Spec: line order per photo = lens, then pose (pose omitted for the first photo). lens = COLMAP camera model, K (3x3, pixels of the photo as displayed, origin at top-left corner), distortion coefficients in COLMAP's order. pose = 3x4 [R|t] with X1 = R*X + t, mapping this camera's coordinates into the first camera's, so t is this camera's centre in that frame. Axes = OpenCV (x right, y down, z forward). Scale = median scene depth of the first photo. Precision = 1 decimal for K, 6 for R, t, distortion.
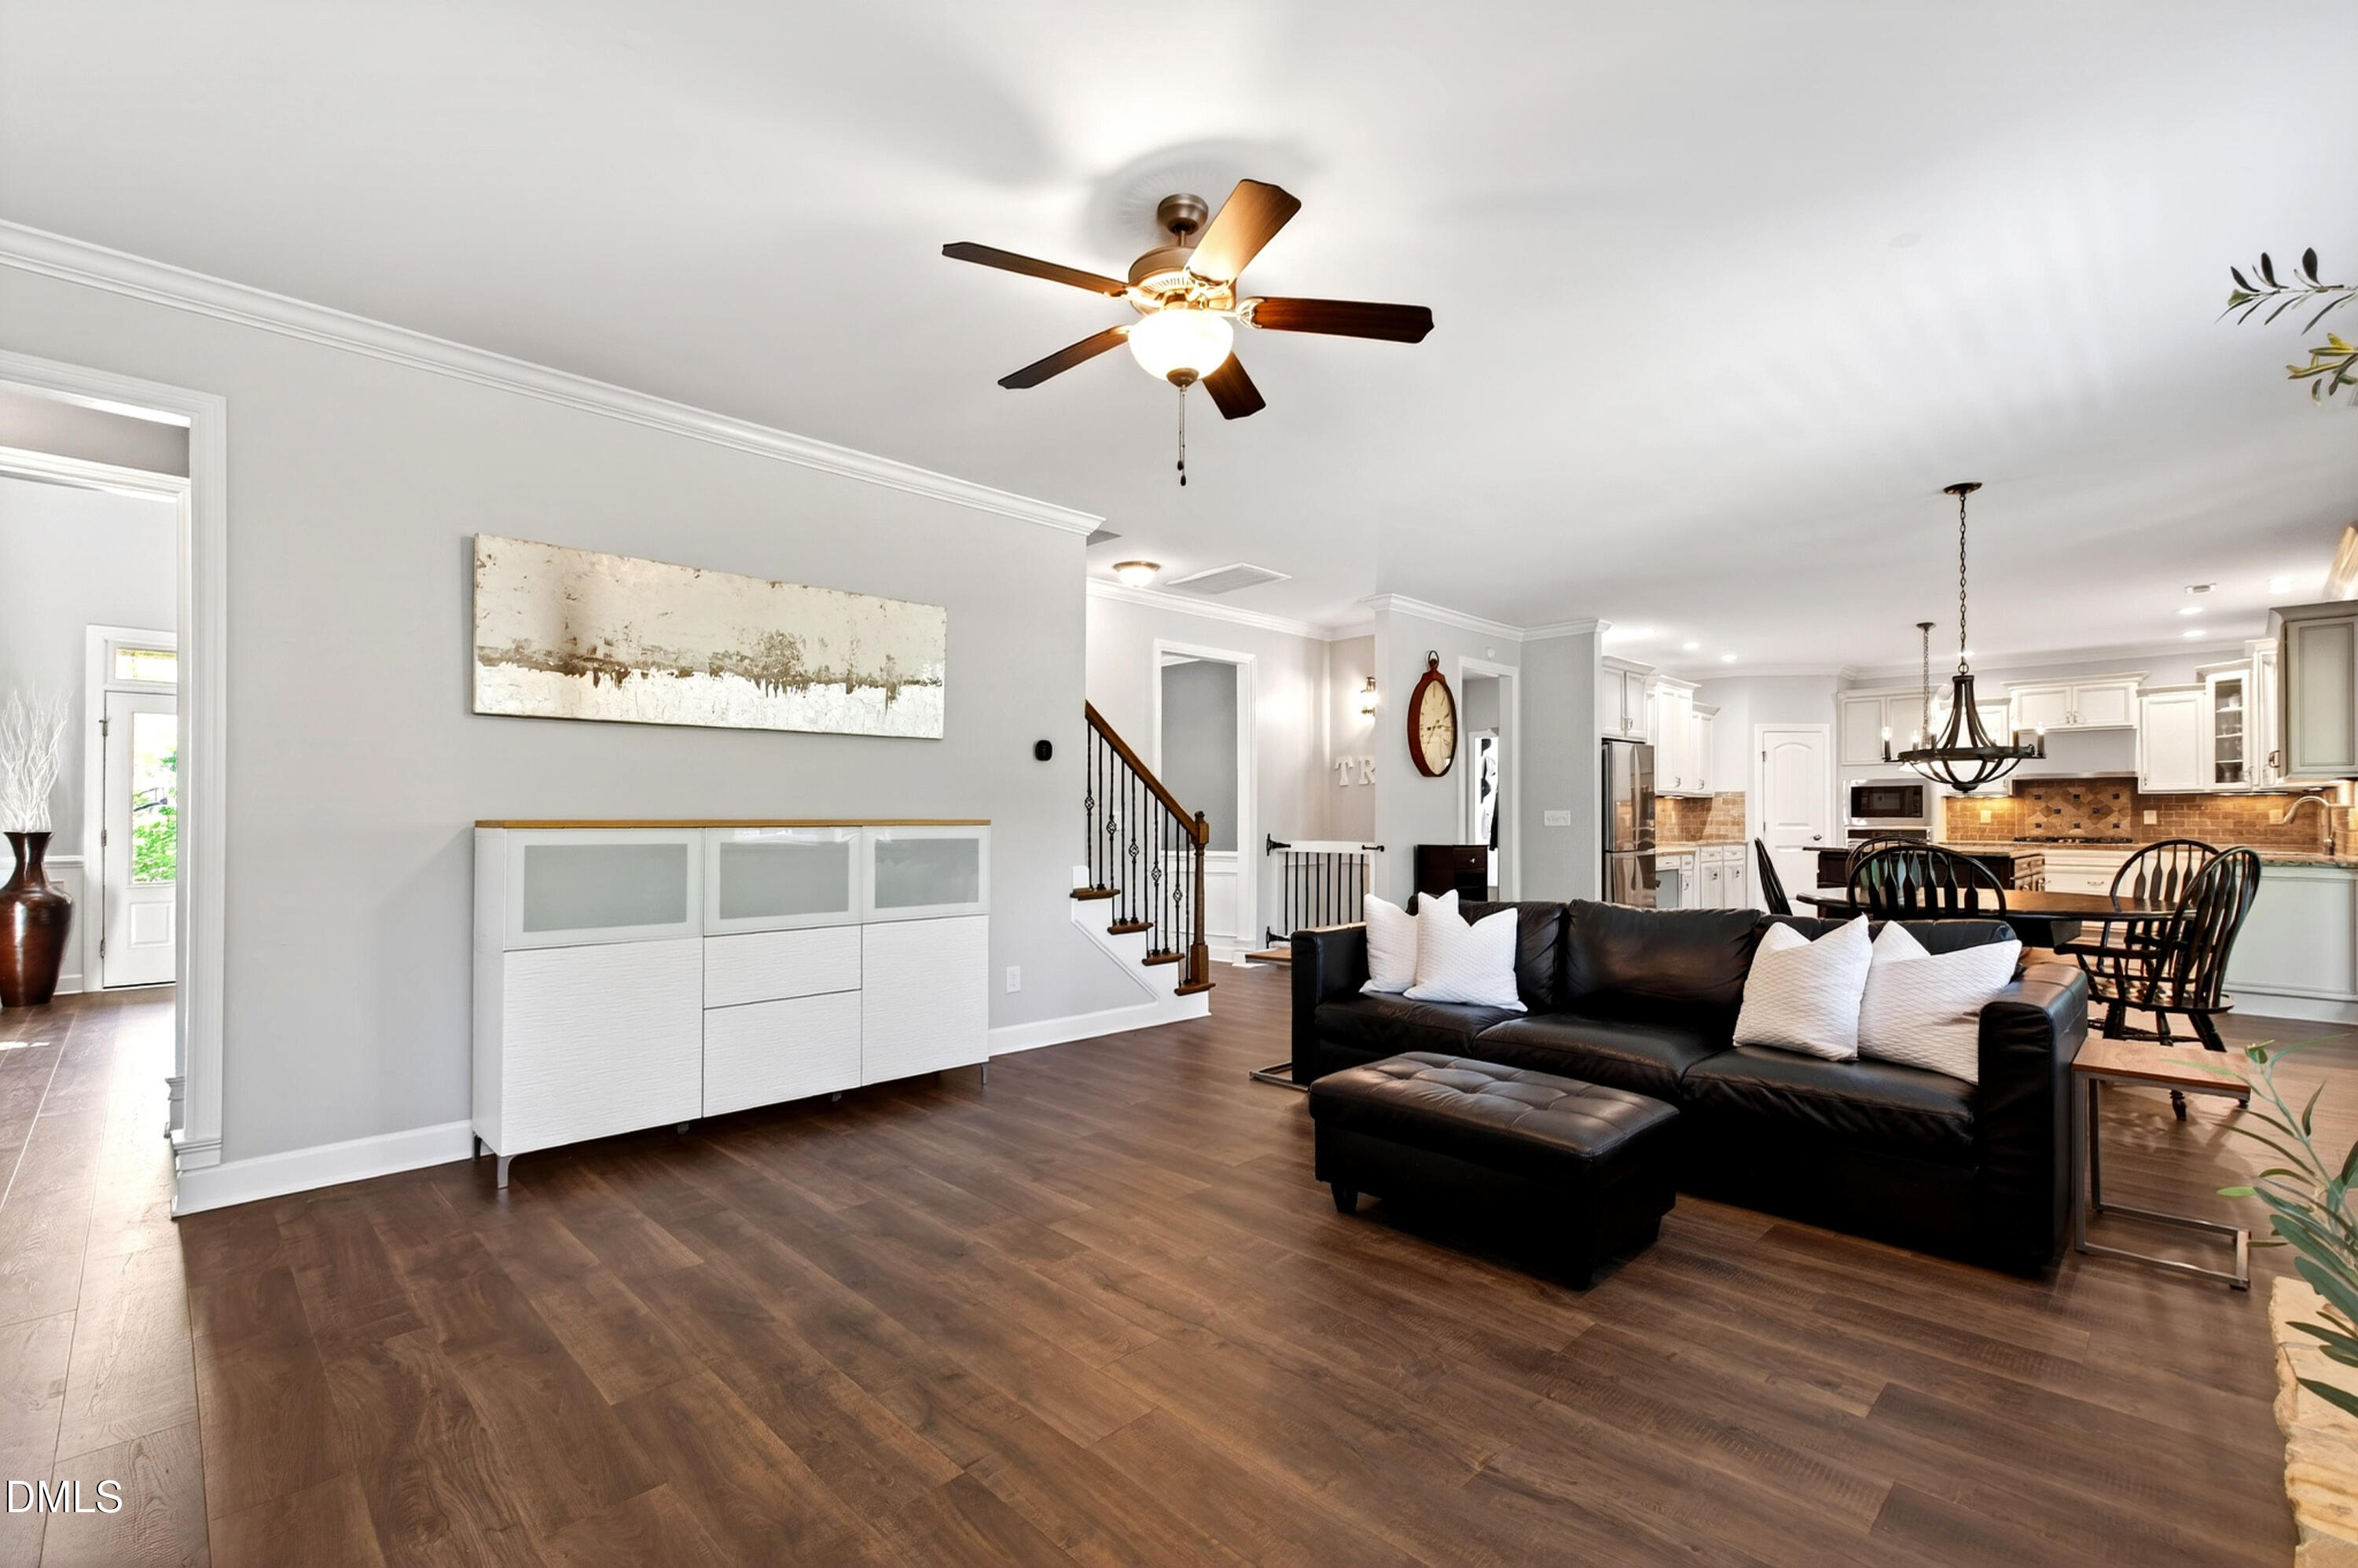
lens RADIAL K [[1046.1, 0, 1152.0], [0, 1046.1, 813.2], [0, 0, 1]] dist [0.003432, 0.000923]
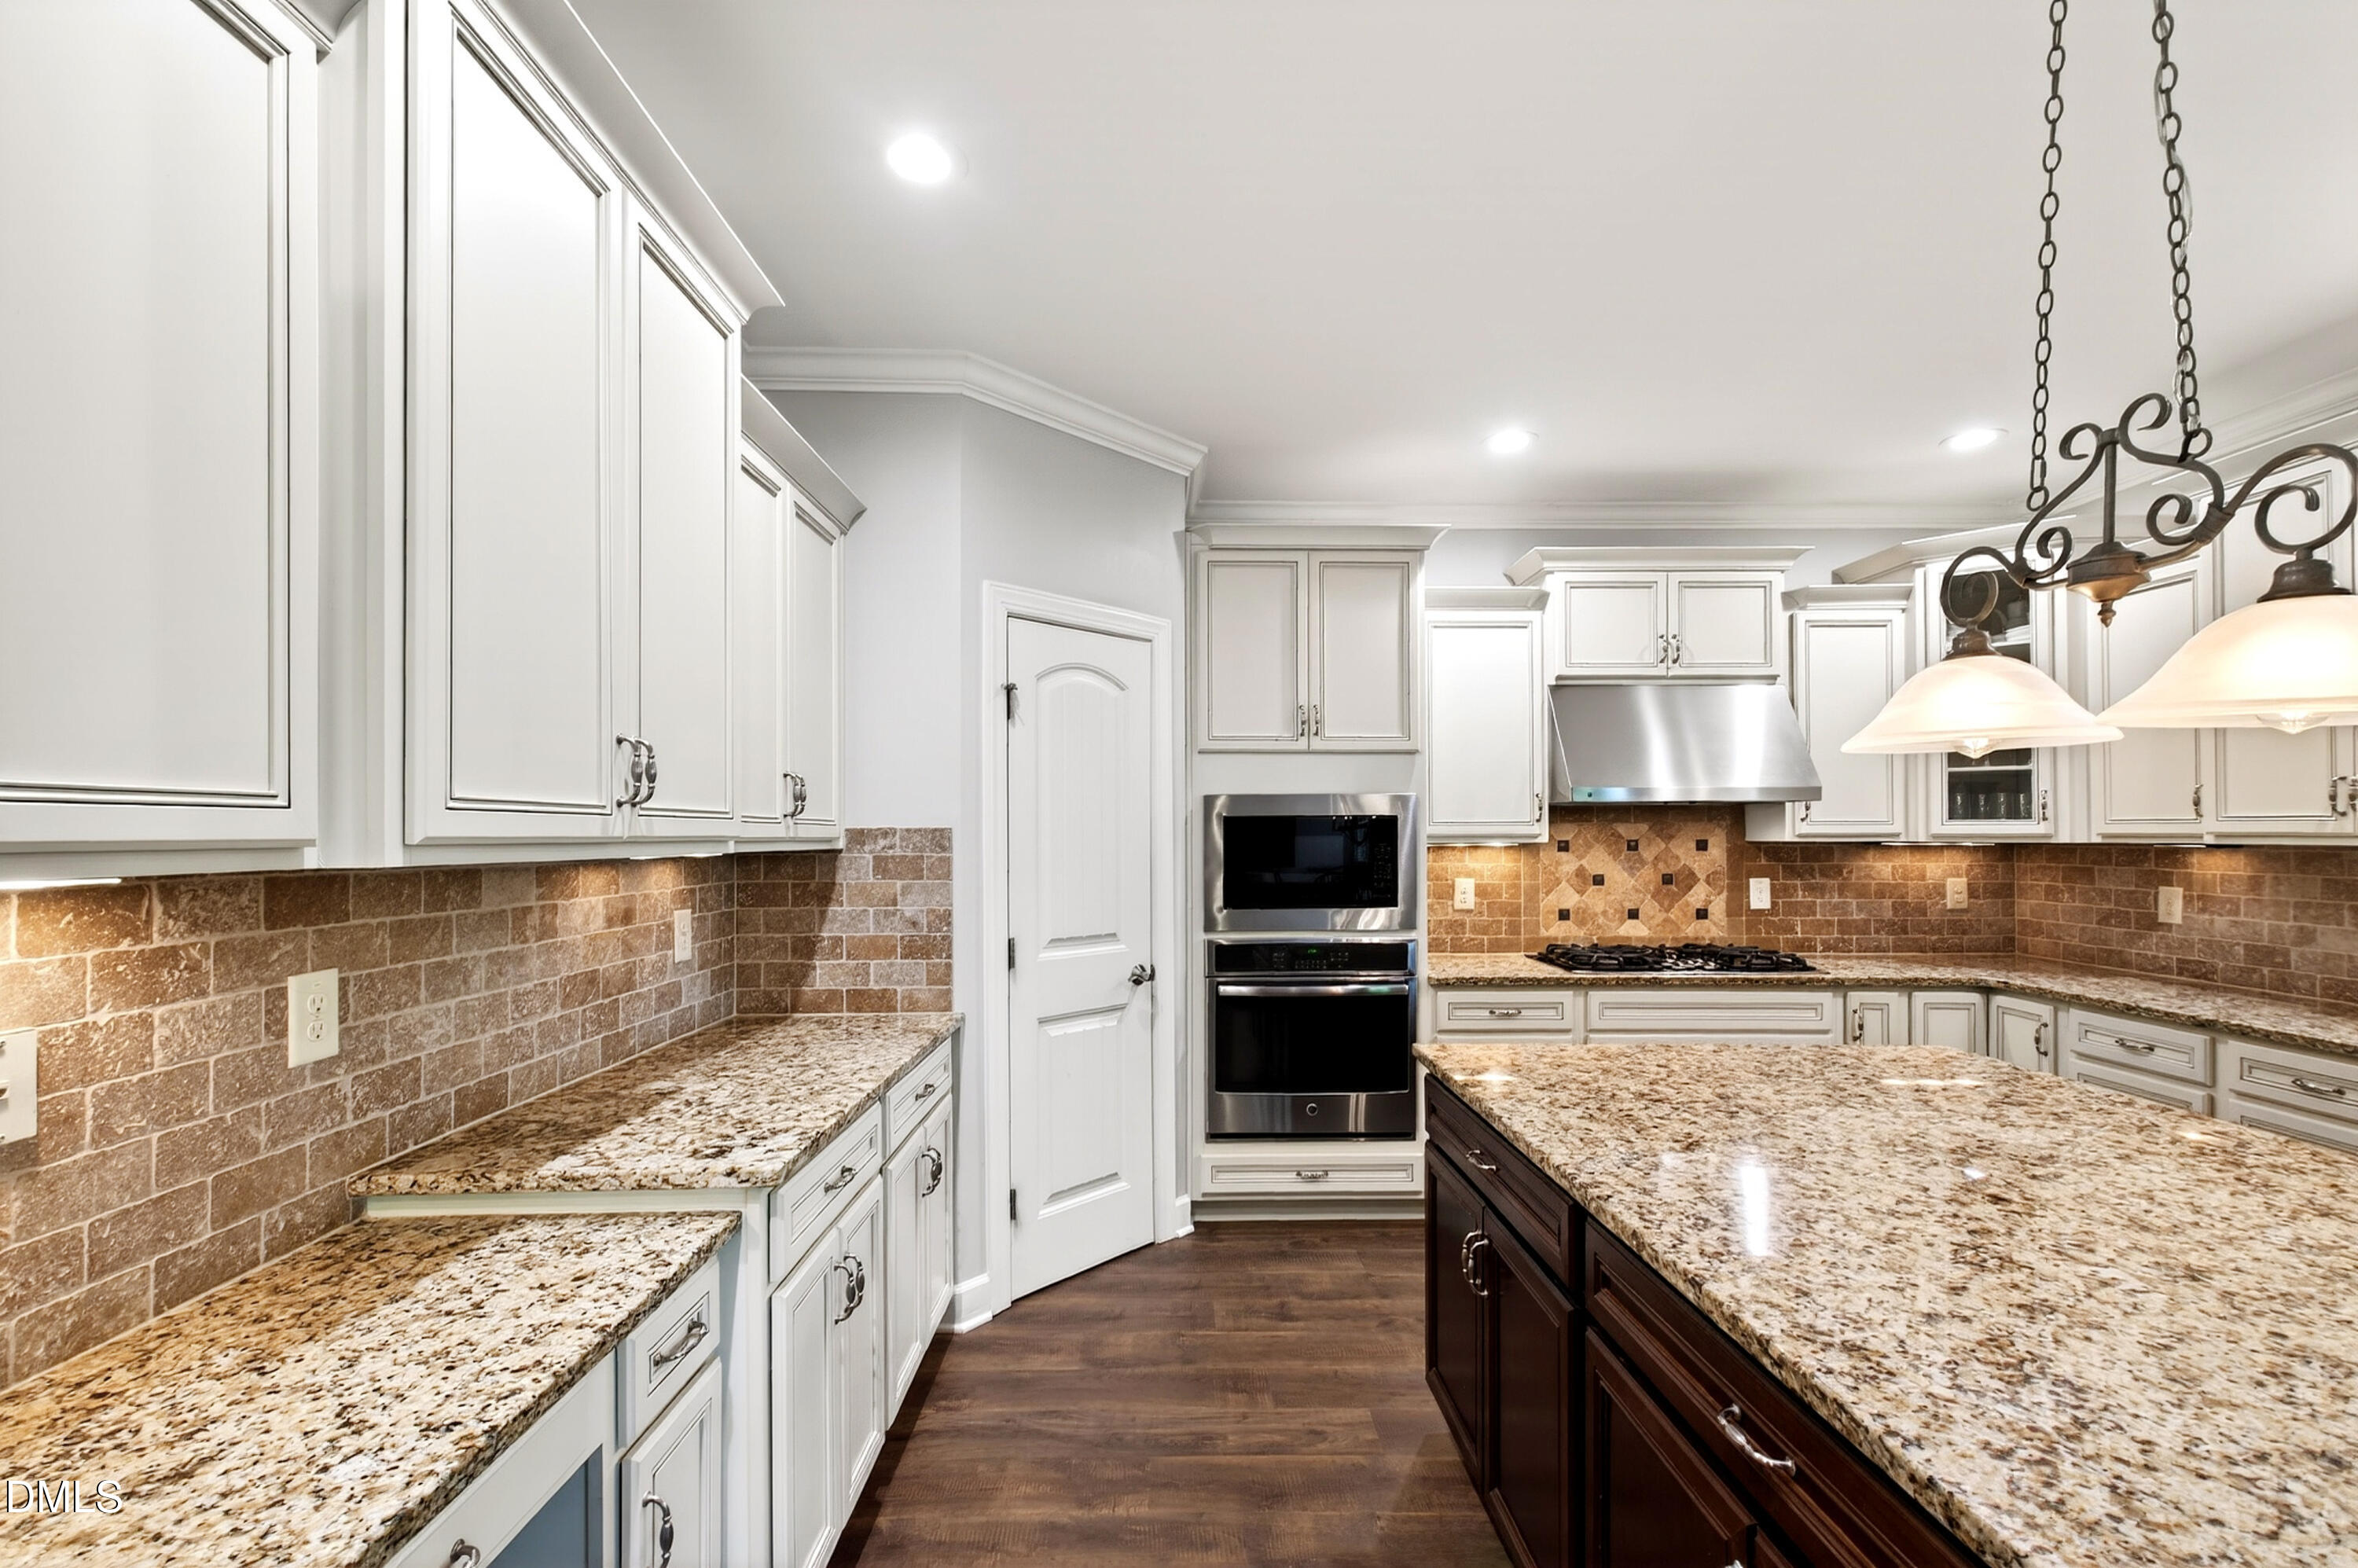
lens RADIAL K [[1046.1, 0, 1171.7], [0, 1046.1, 821.3], [0, 0, 1]] dist [0.003432, 0.000923]
pose [[0.679095, 0.006591, 0.734021, 0.446584], [0.000468, 0.999956, -0.009412, -0.021594], [-0.734050, 0.006735, 0.679062, 0.849430]]
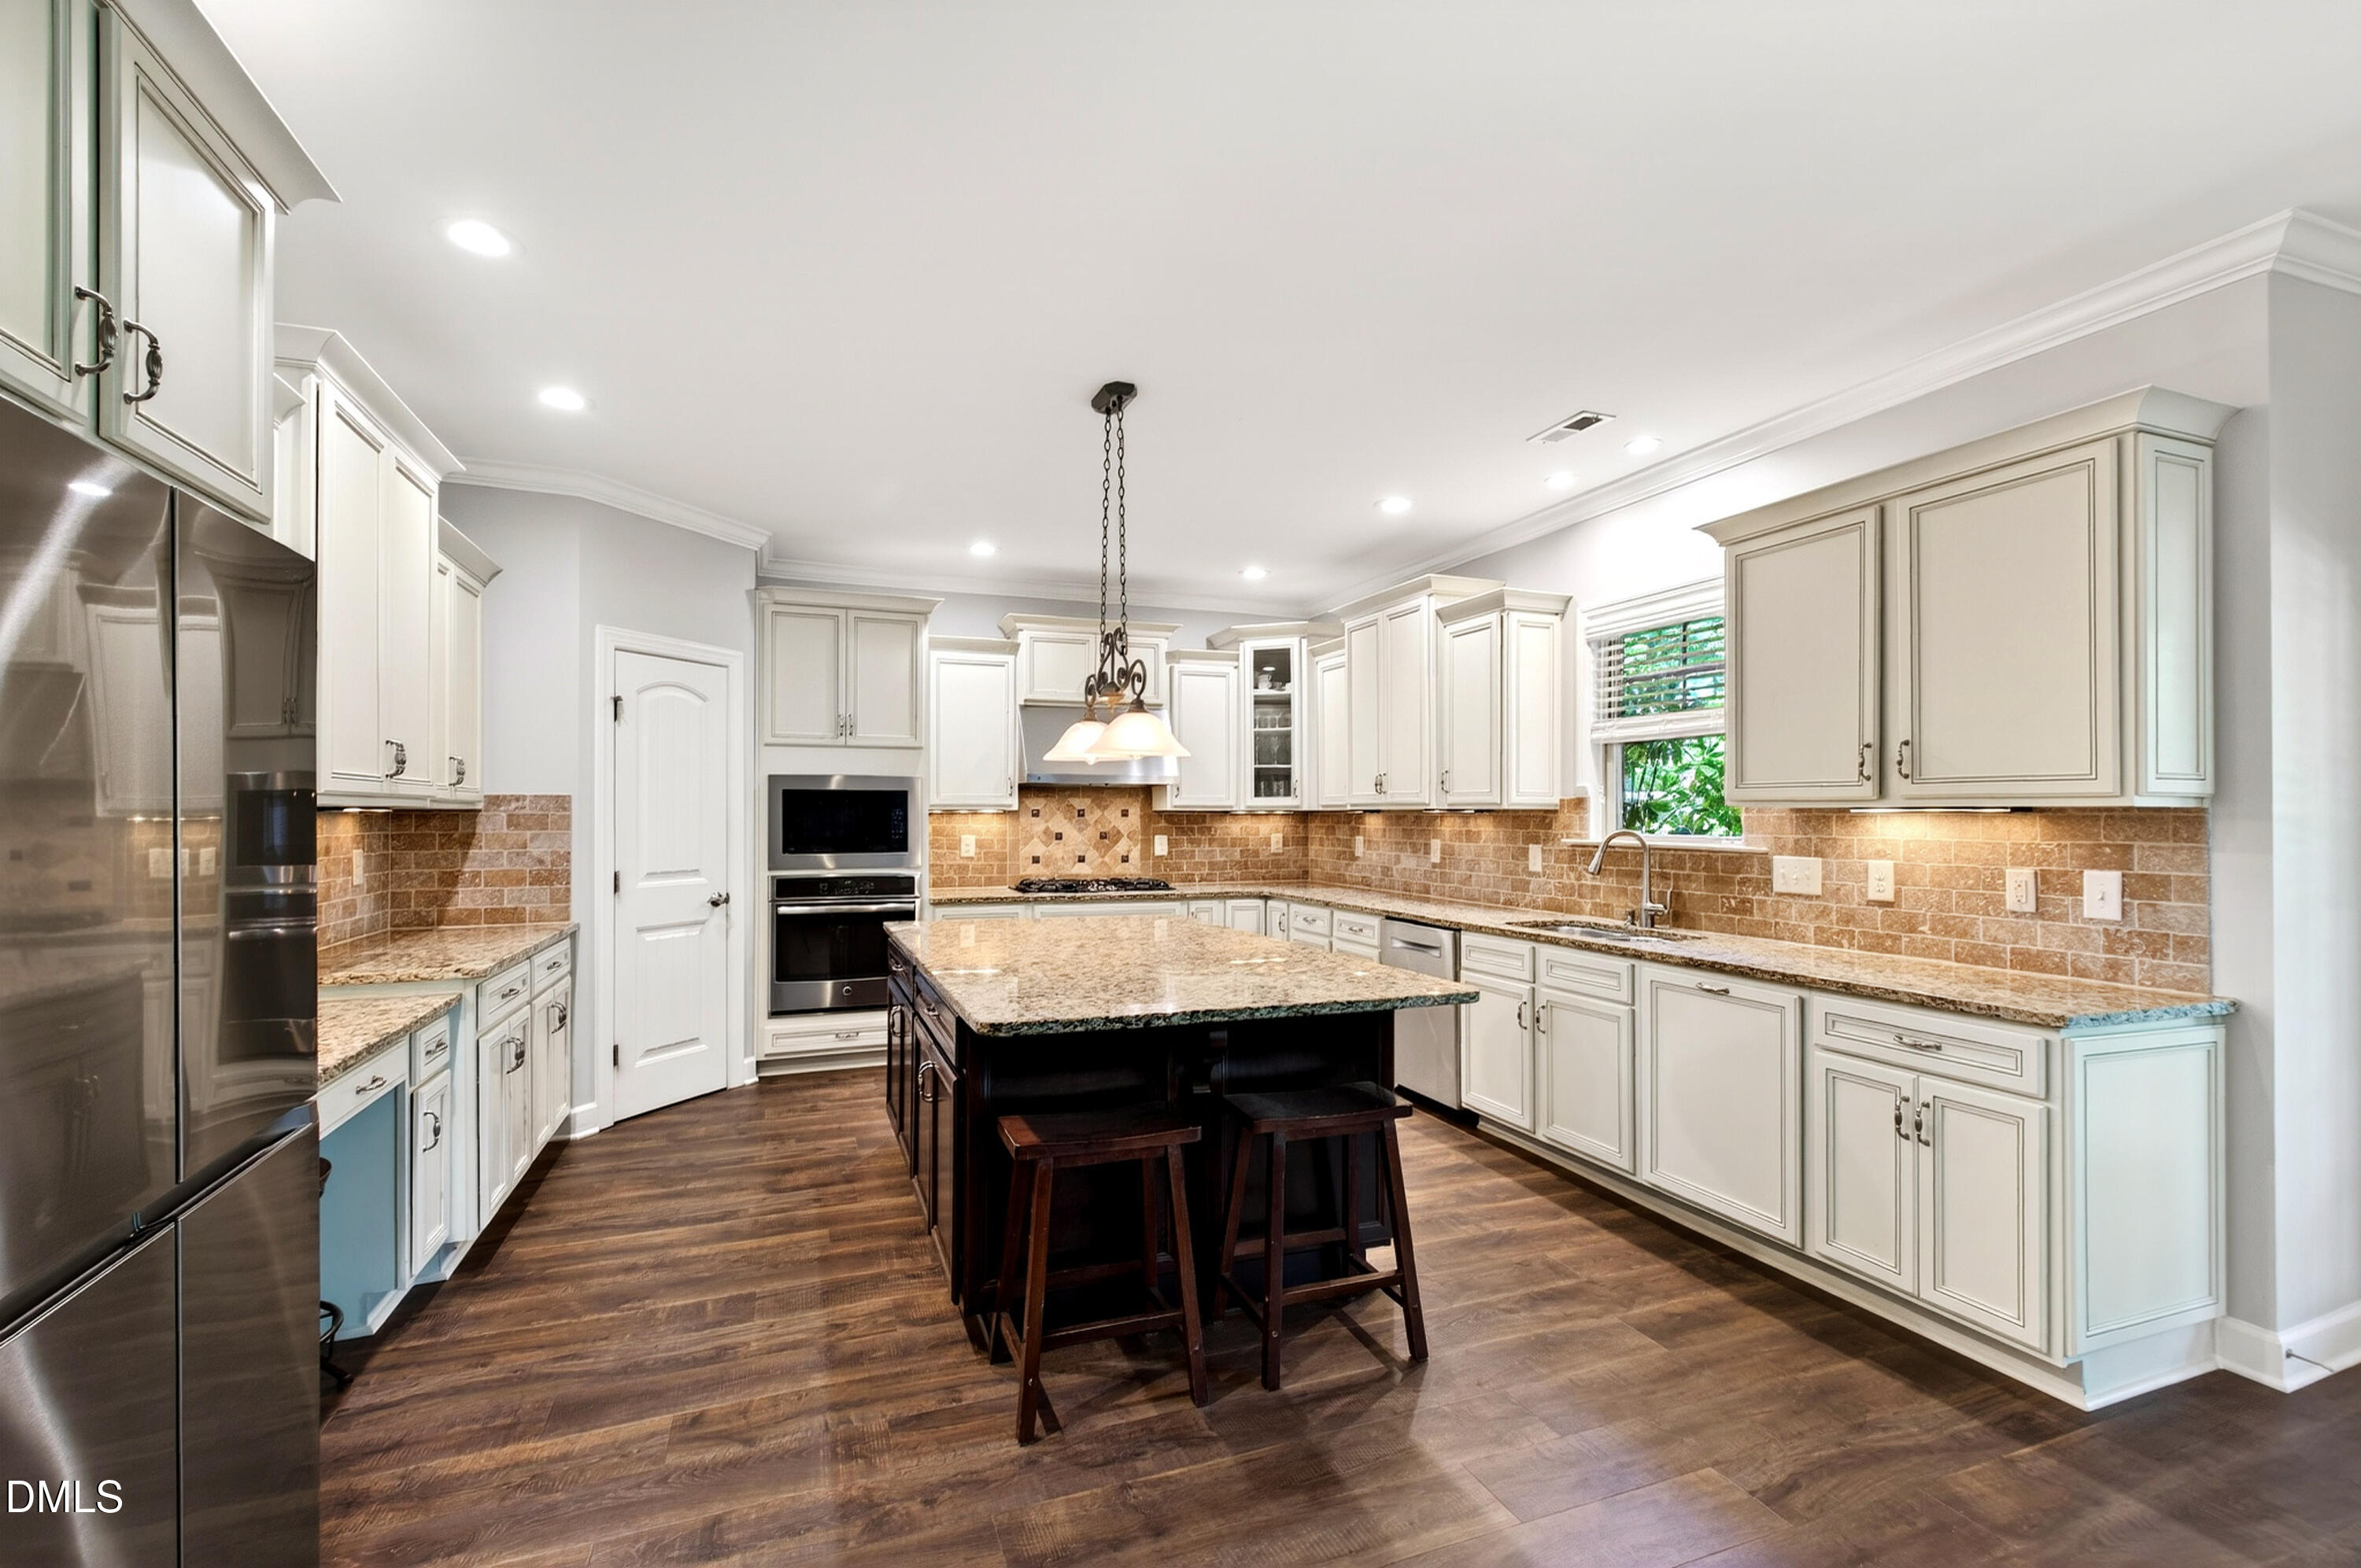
lens RADIAL K [[1047.2, 0, 1191.9], [0, 1047.2, 806.0], [0, 0, 1]] dist [0.003432, 0.000923]
pose [[0.372282, 0.007750, 0.928087, 0.320363], [-0.002100, 0.999970, -0.007508, -0.015455], [-0.928117, 0.000847, 0.372287, 0.702924]]
